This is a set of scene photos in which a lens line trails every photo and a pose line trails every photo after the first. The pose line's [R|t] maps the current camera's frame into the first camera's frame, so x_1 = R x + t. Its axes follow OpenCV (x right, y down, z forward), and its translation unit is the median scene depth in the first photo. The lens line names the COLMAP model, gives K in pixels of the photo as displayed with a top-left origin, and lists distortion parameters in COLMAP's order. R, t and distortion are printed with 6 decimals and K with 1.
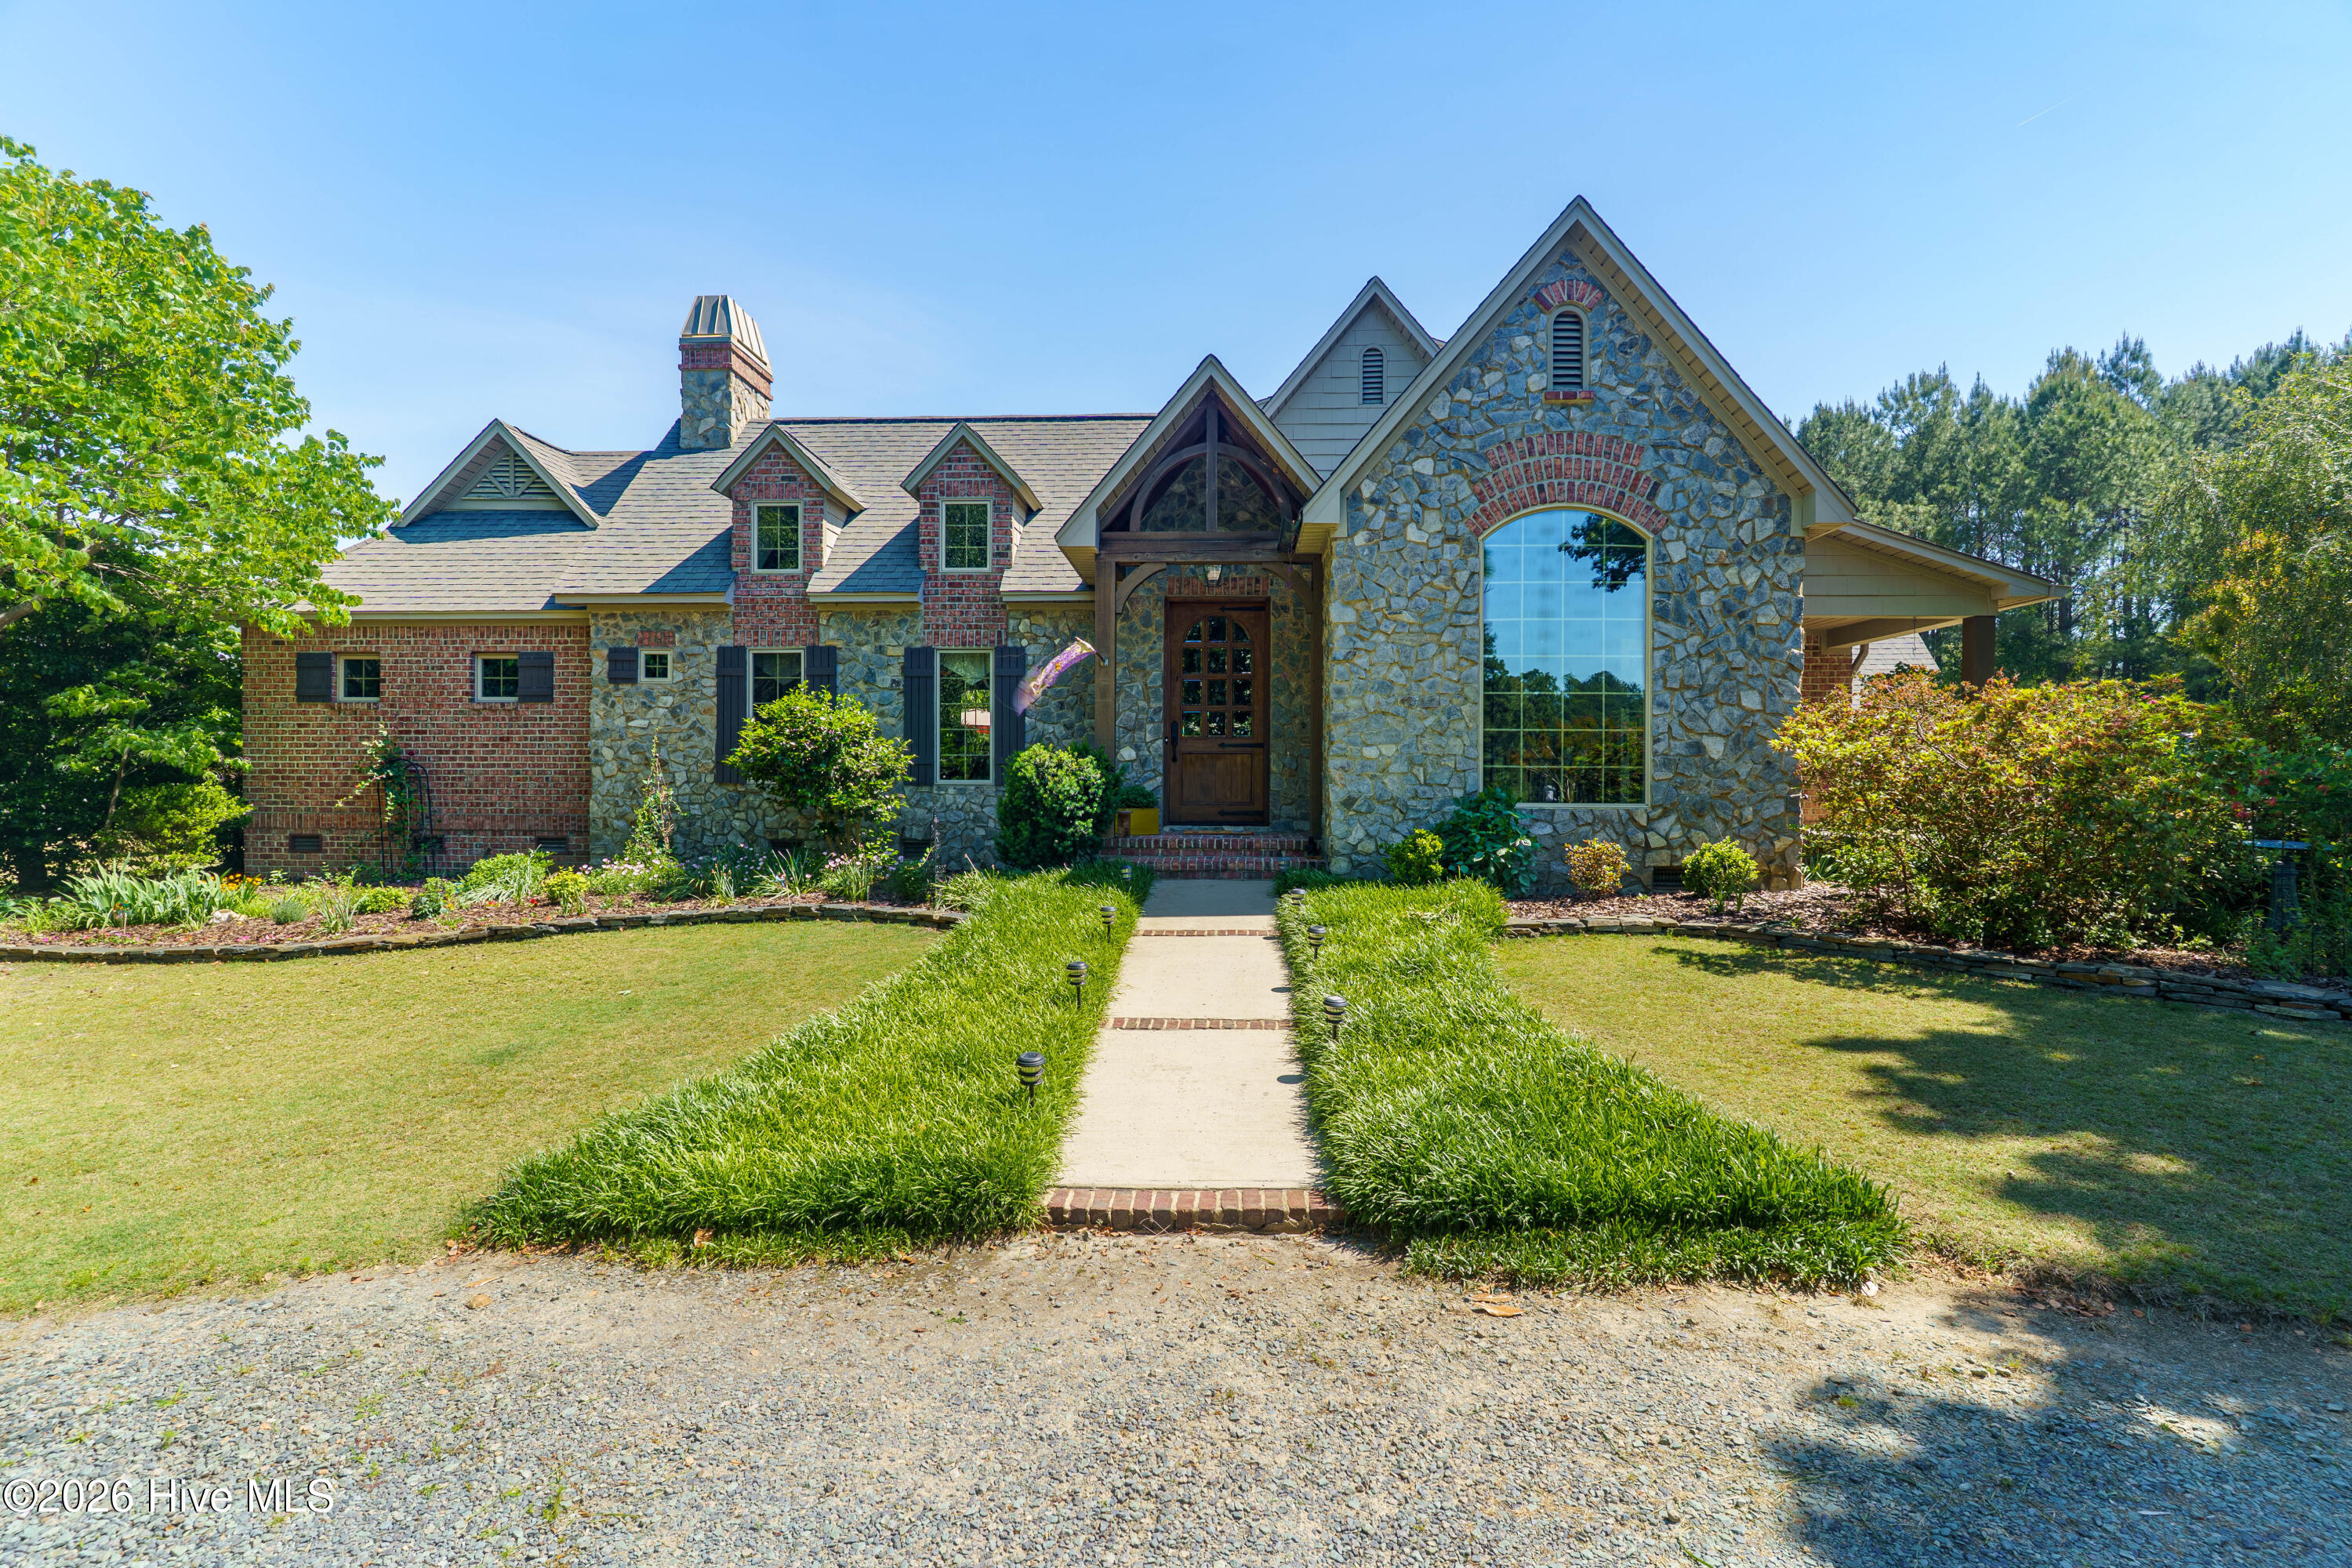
lens RADIAL K [[1139.0, 0, 1180.6], [0, 1139.0, 779.6], [0, 0, 1]] dist [0.000286, 0.005888]
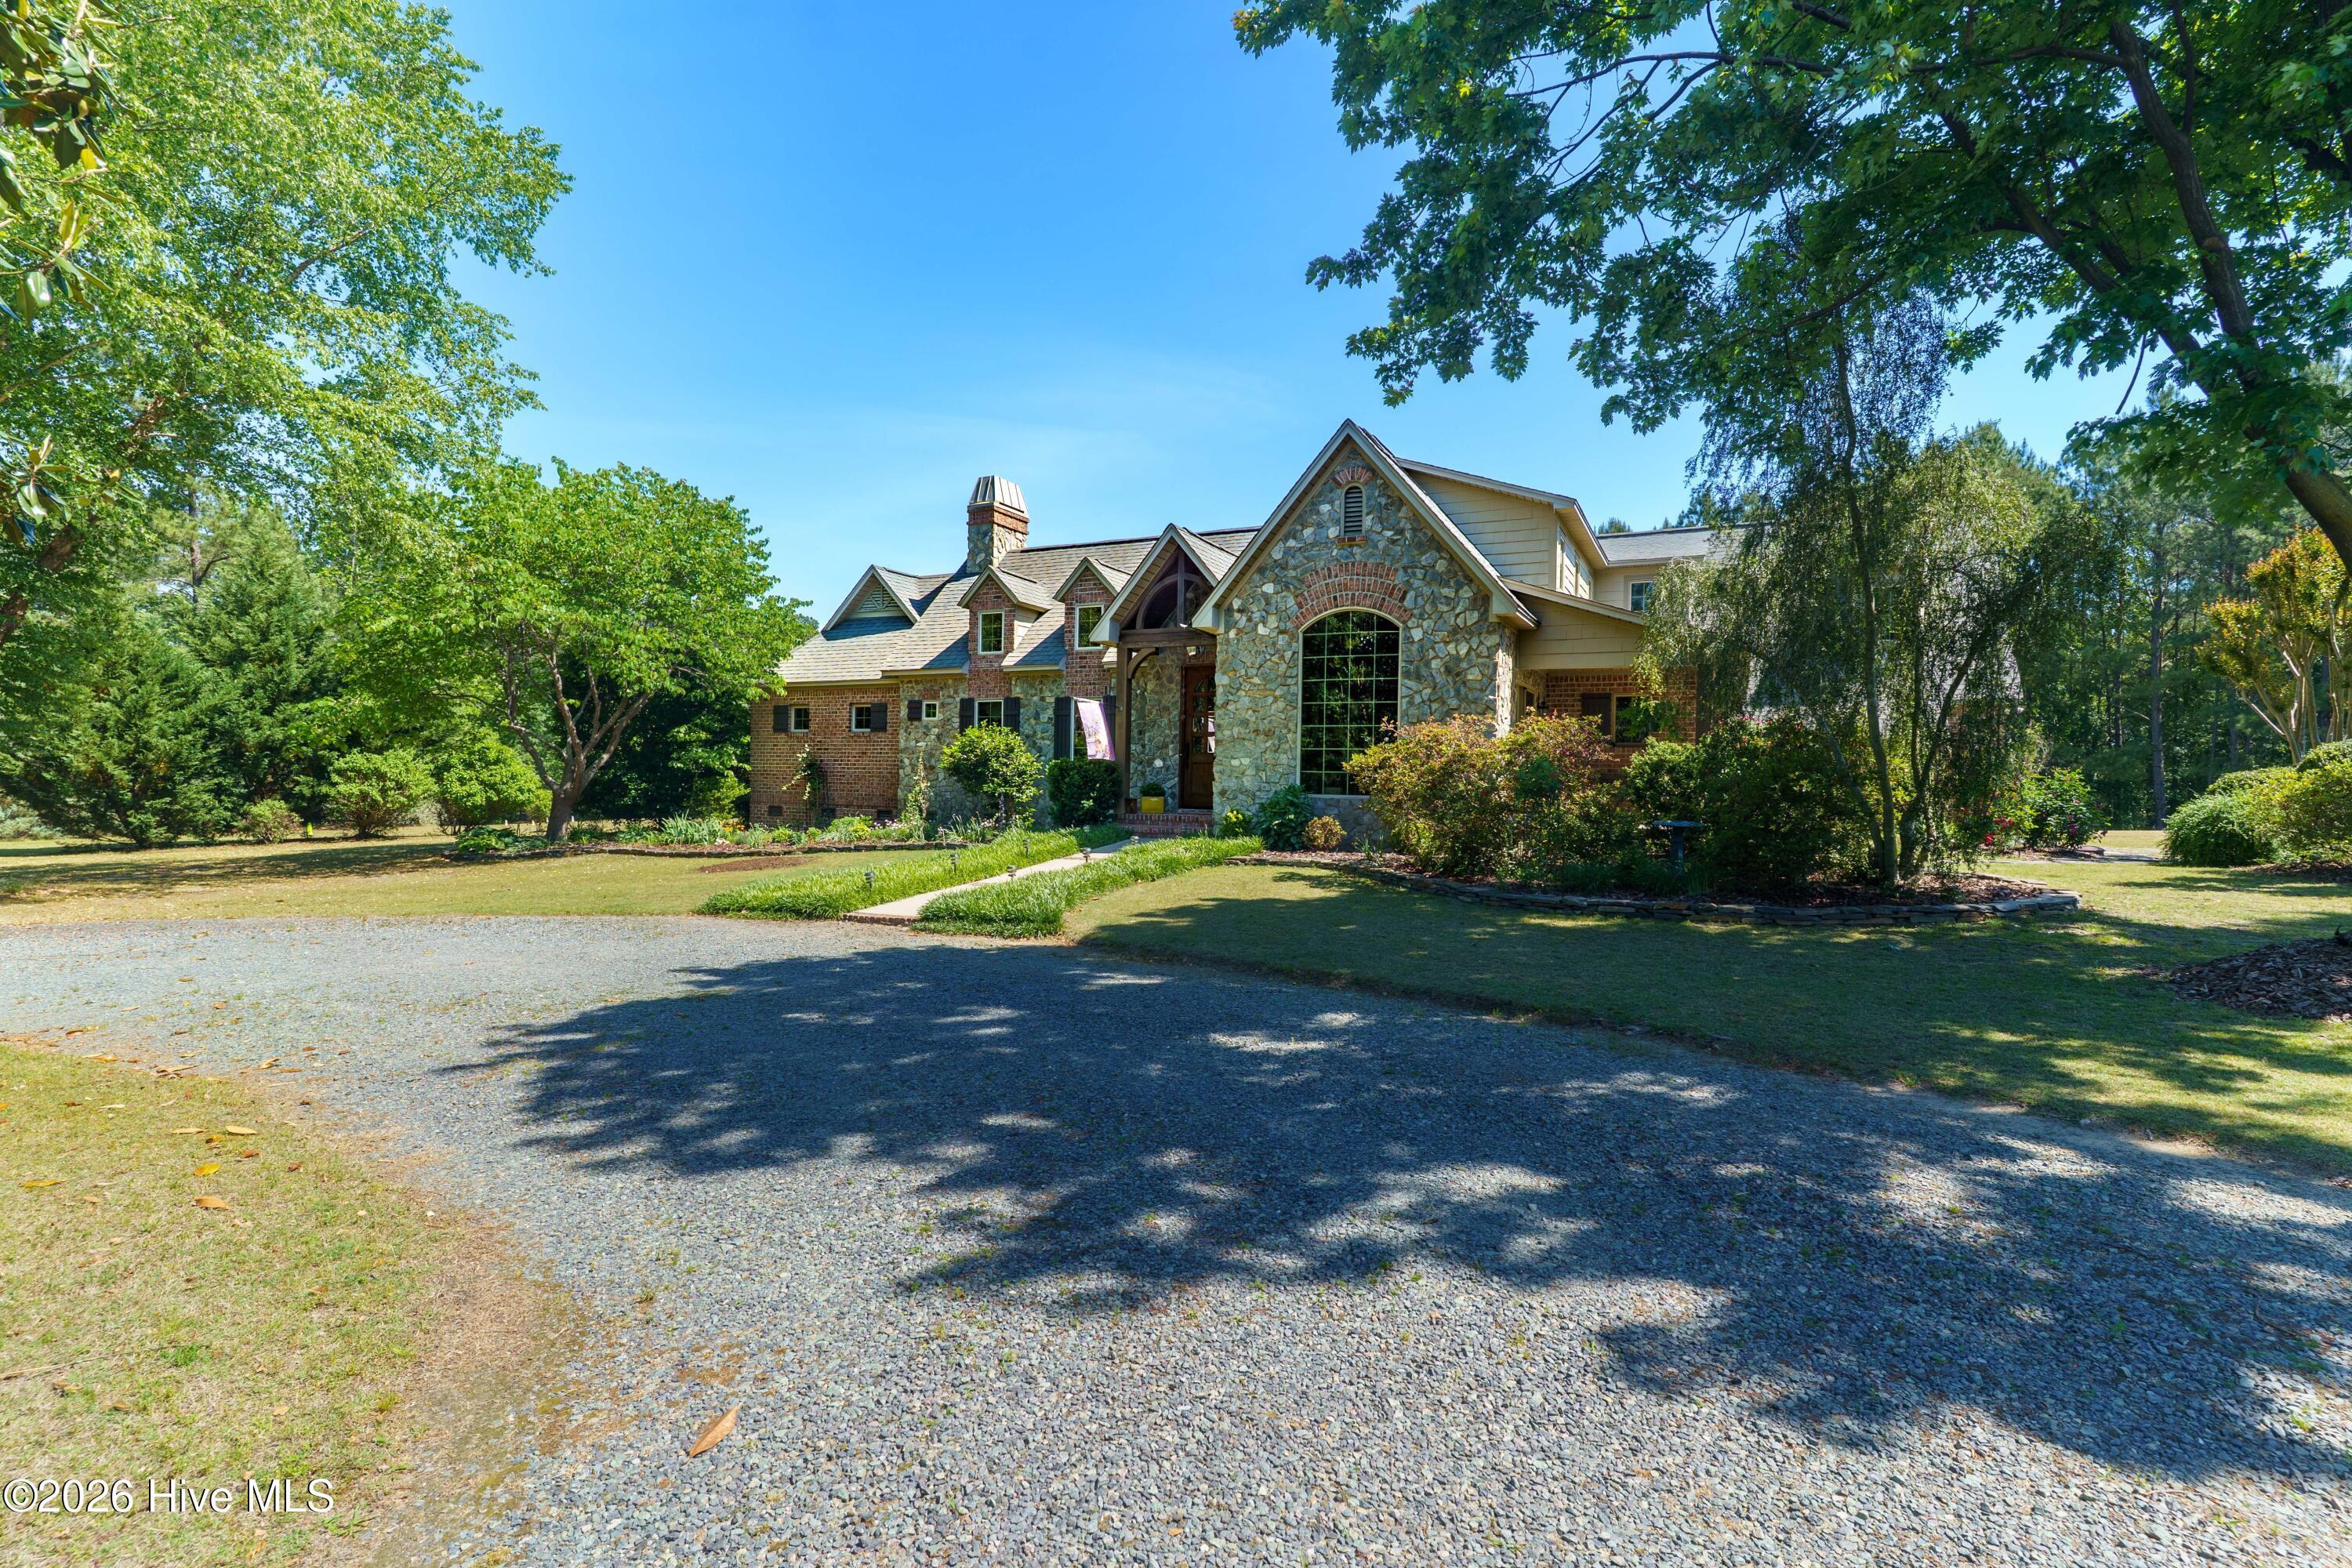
lens RADIAL K [[1134.3, 0, 1176.0], [0, 1134.3, 784.0], [0, 0, 1]] dist [0.000243, 0.001375]
pose [[0.915085, 0.012388, -0.403071, 0.570649], [-0.015180, 0.999878, -0.003732, 0.011244], [0.402976, 0.009533, 0.915161, -0.412338]]
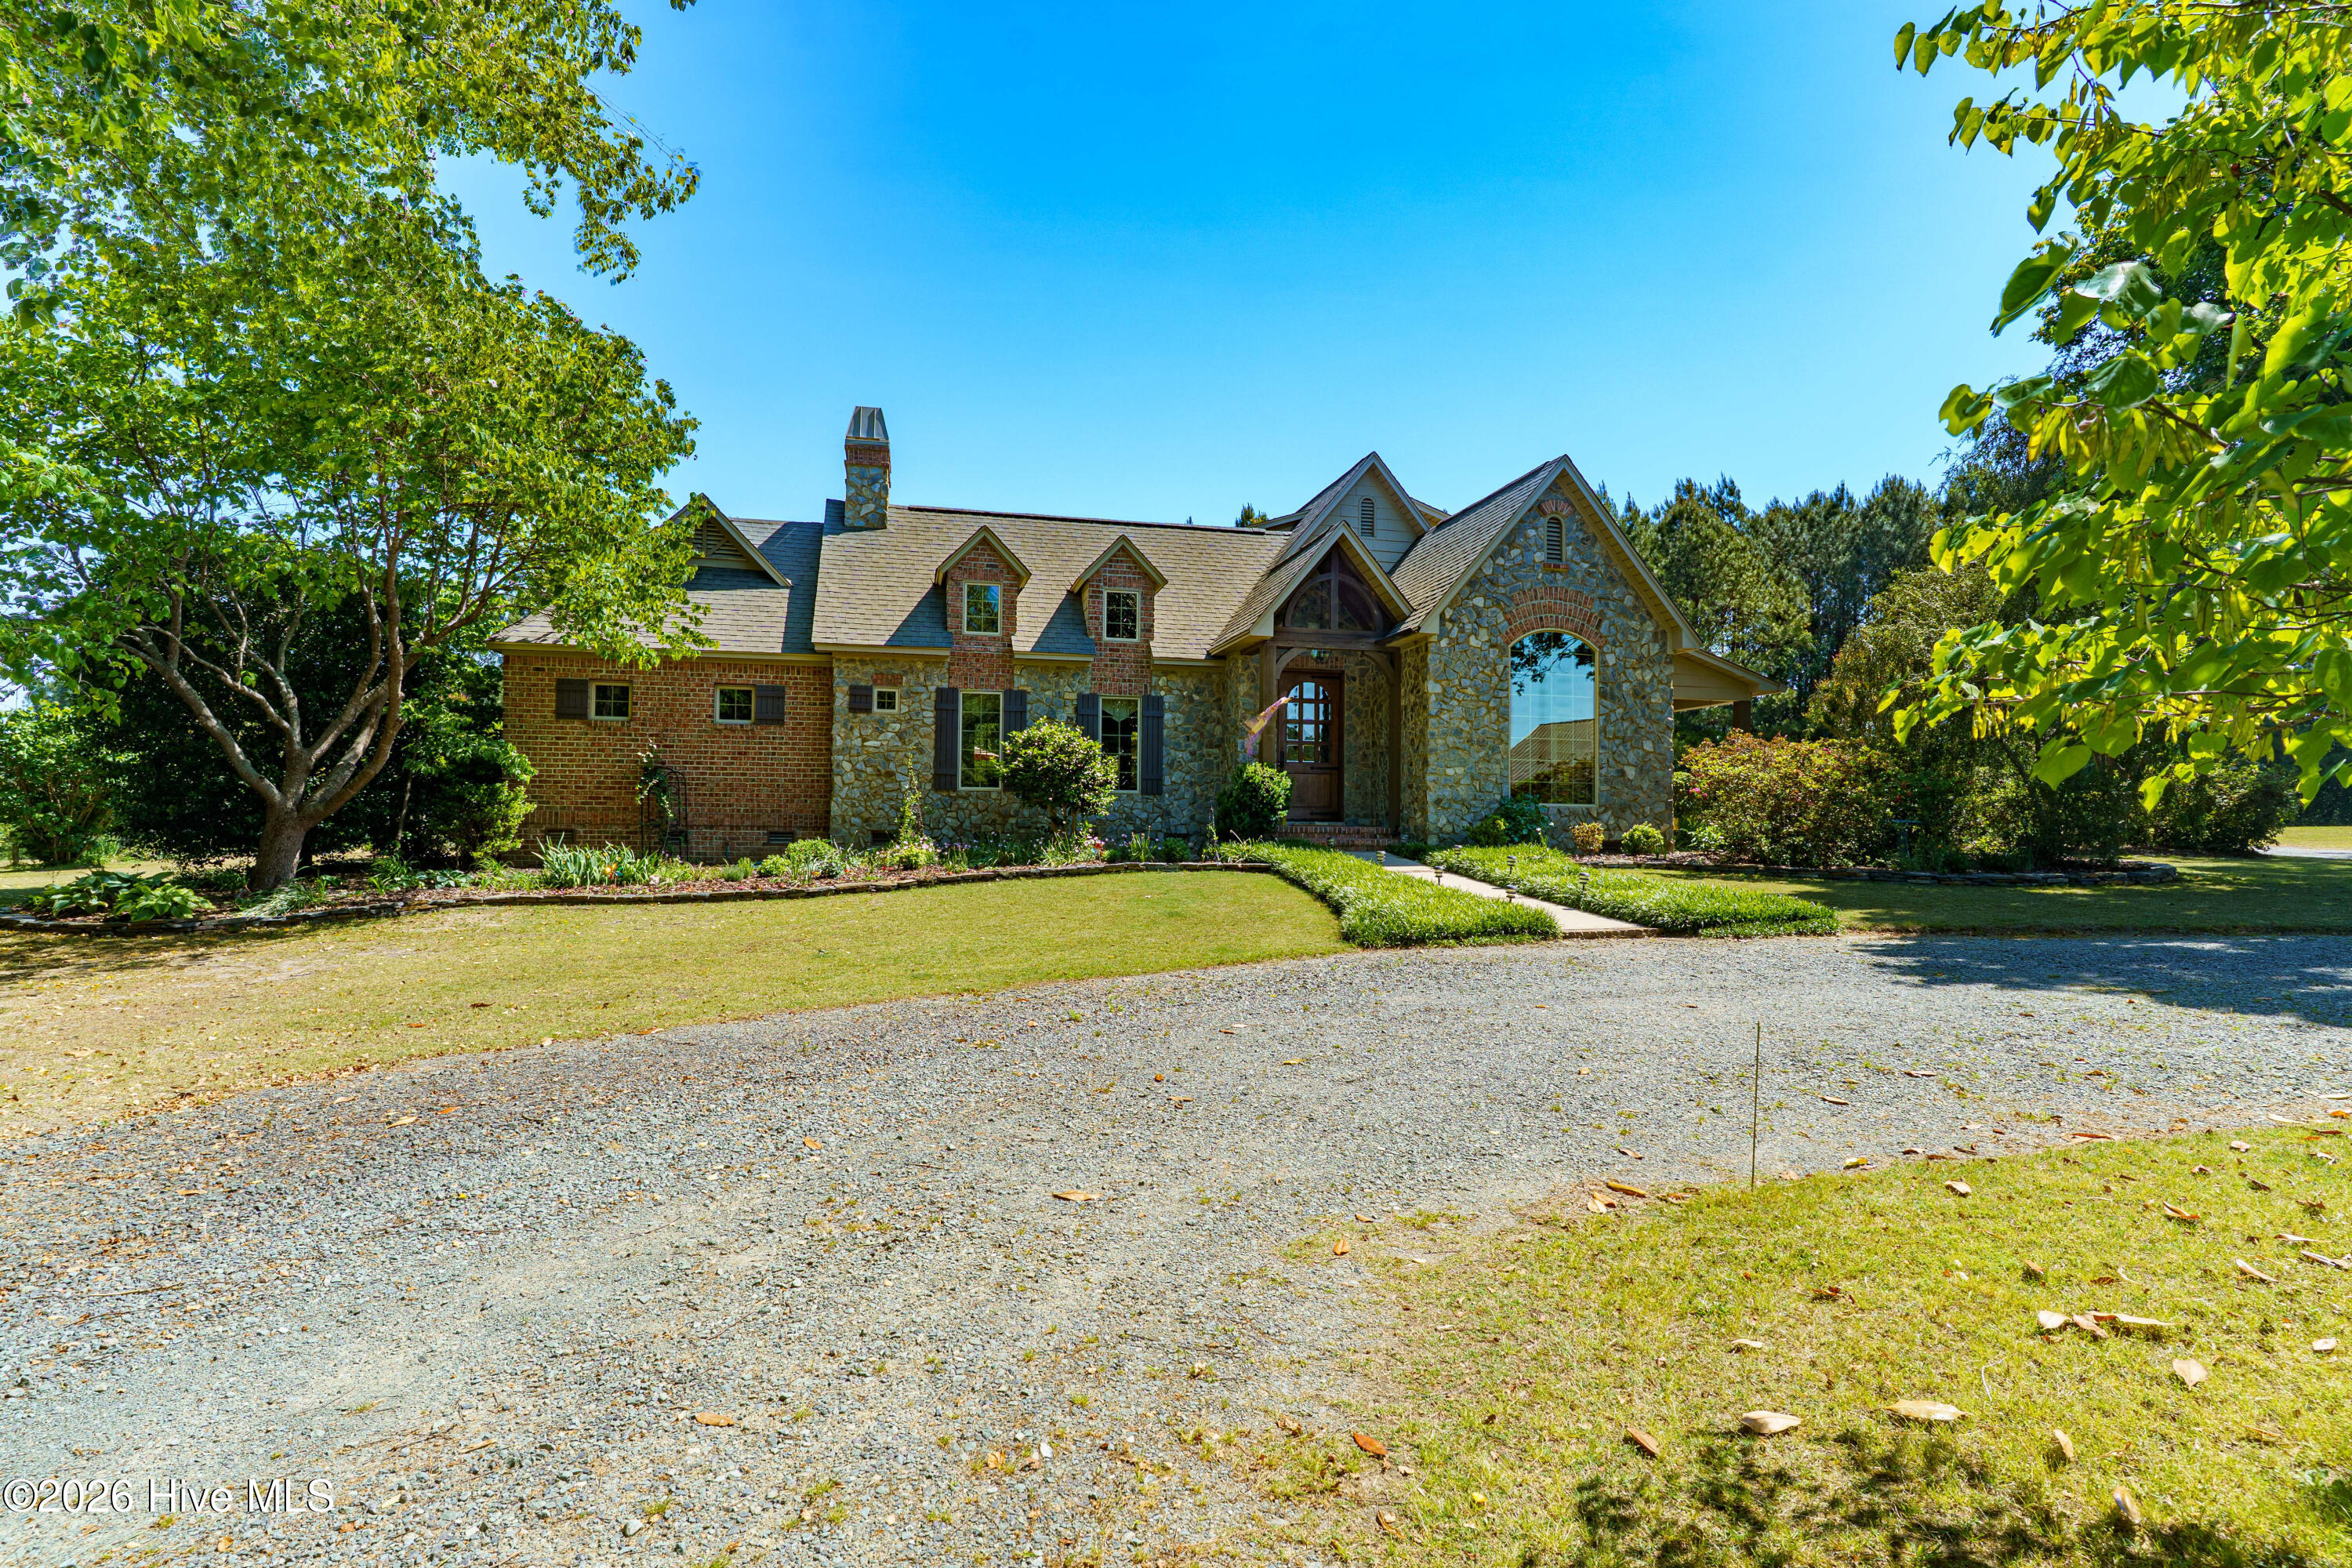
lens RADIAL K [[1201.3, 0, 1176.0], [0, 1201.3, 784.0], [0, 0, 1]] dist [0.001754, 0.000027]
pose [[0.960635, 0.016336, 0.277332, -0.529390], [-0.006647, 0.999335, -0.035843, 0.044788], [-0.277733, 0.032589, 0.960105, -0.426171]]
